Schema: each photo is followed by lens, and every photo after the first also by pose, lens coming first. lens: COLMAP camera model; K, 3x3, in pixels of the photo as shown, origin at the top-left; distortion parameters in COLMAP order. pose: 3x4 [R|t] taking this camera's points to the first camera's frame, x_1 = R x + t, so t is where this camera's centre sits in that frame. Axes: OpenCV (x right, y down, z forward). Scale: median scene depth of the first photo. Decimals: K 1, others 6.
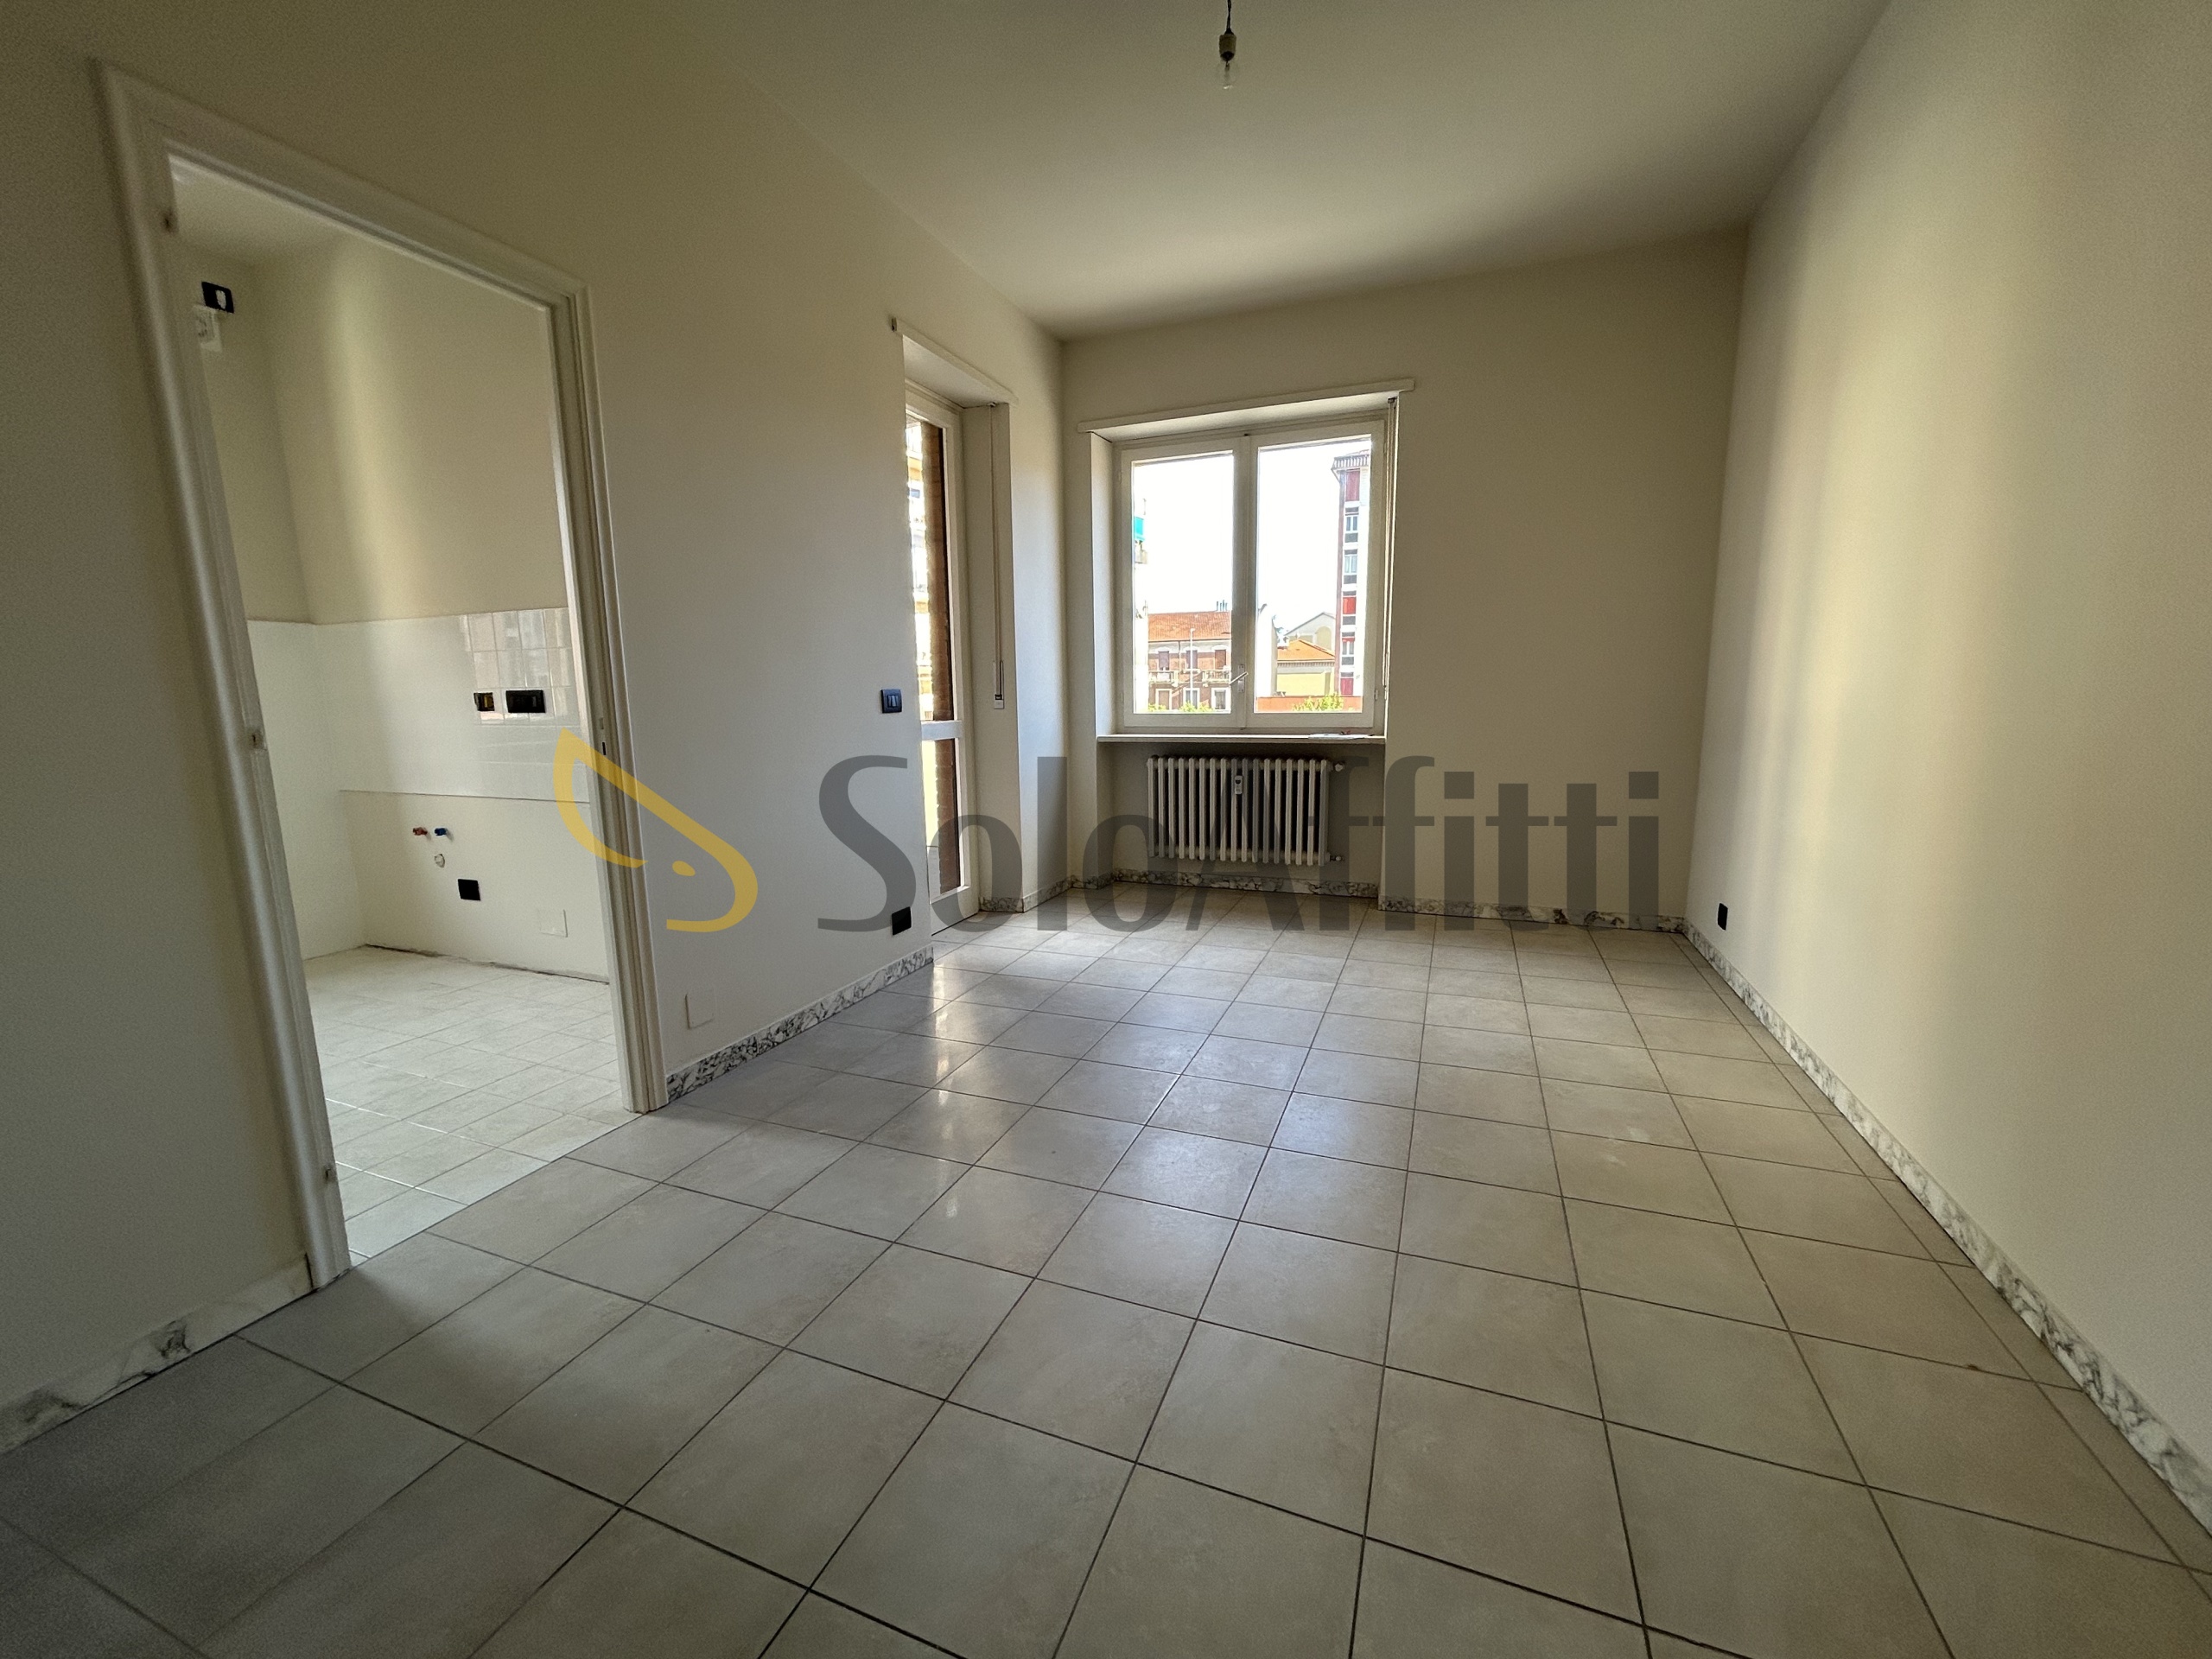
lens RADIAL K [[890.2, 0, 1103.9], [0, 890.2, 832.0], [0, 0, 1]] dist [0.000749, 0.000298]
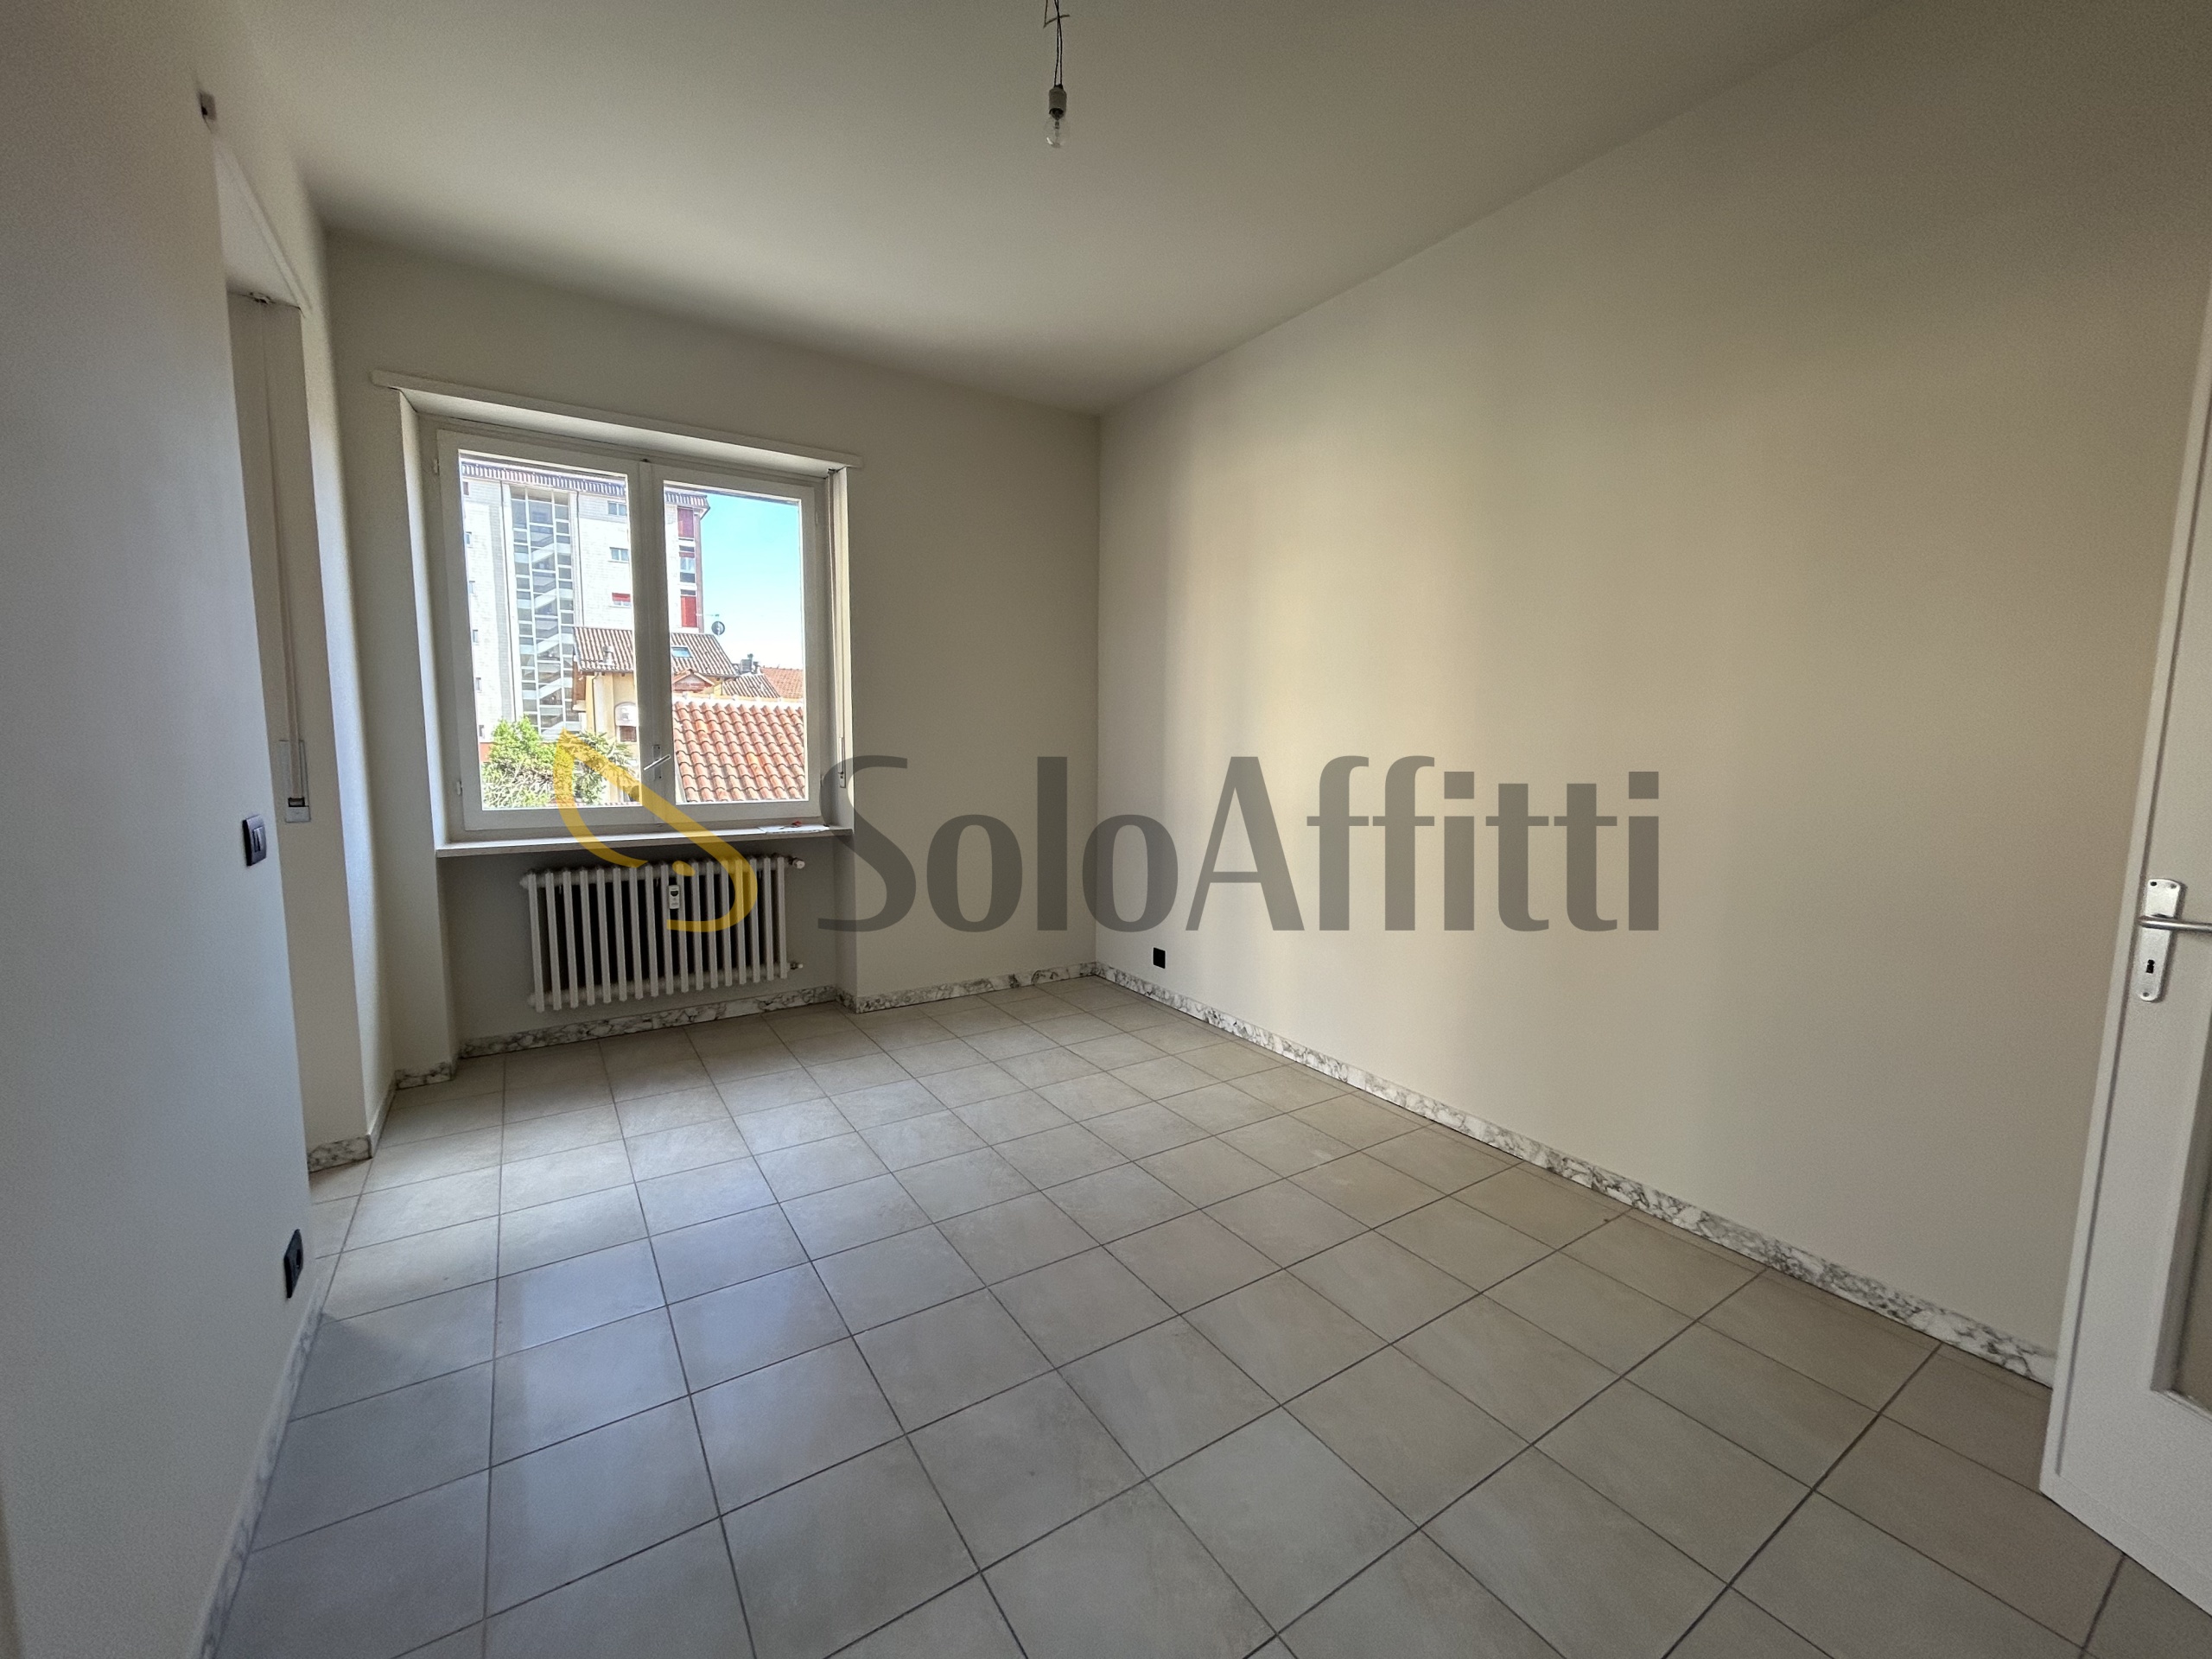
lens RADIAL K [[885.7, 0, 1106.9], [0, 885.7, 833.7], [0, 0, 1]] dist [-0.000649, 0.000167]
pose [[0.573153, -0.069719, 0.816477, -0.344916], [0.110371, 0.993863, 0.007387, -0.093700], [-0.811981, 0.085882, 0.577330, 0.296829]]
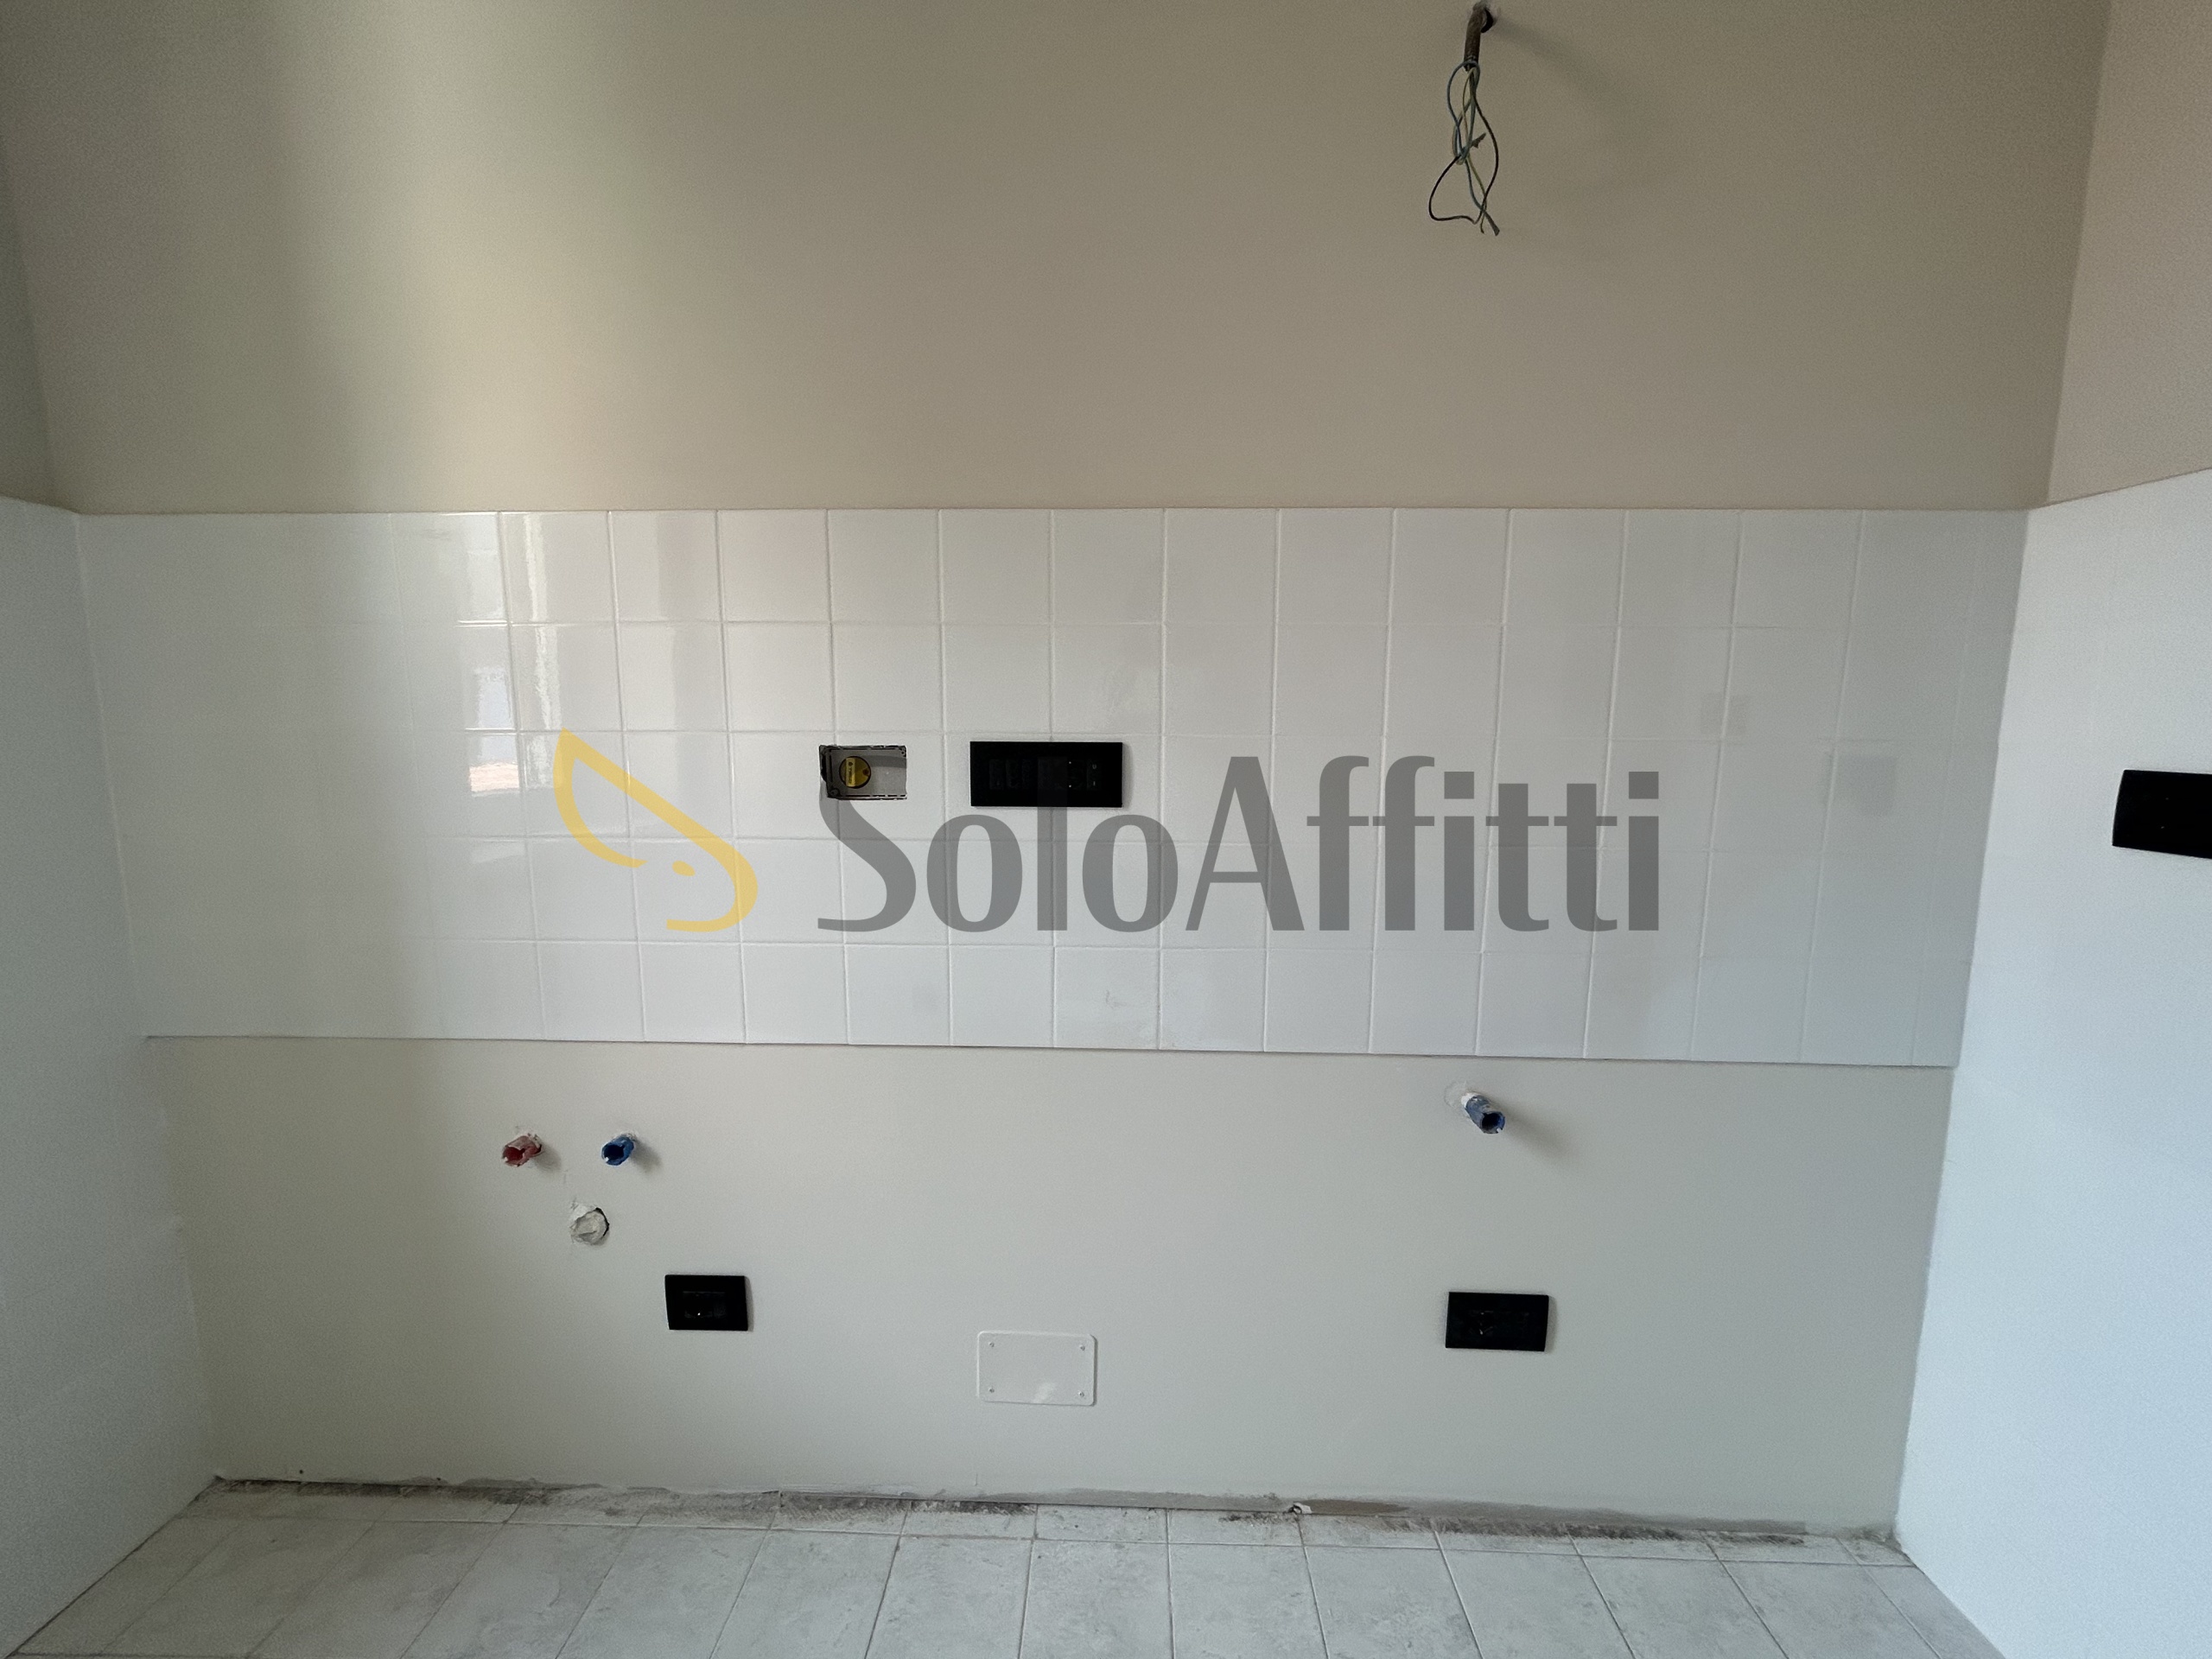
lens RADIAL K [[880.3, 0, 1104.4], [0, 880.3, 836.0], [0, 0, 1]] dist [0.004600, 0.000211]
pose [[0.935757, -0.026543, 0.351645, -0.706529], [0.038404, 0.998903, -0.026797, -0.106368], [-0.350548, 0.038580, 0.935750, 0.634343]]
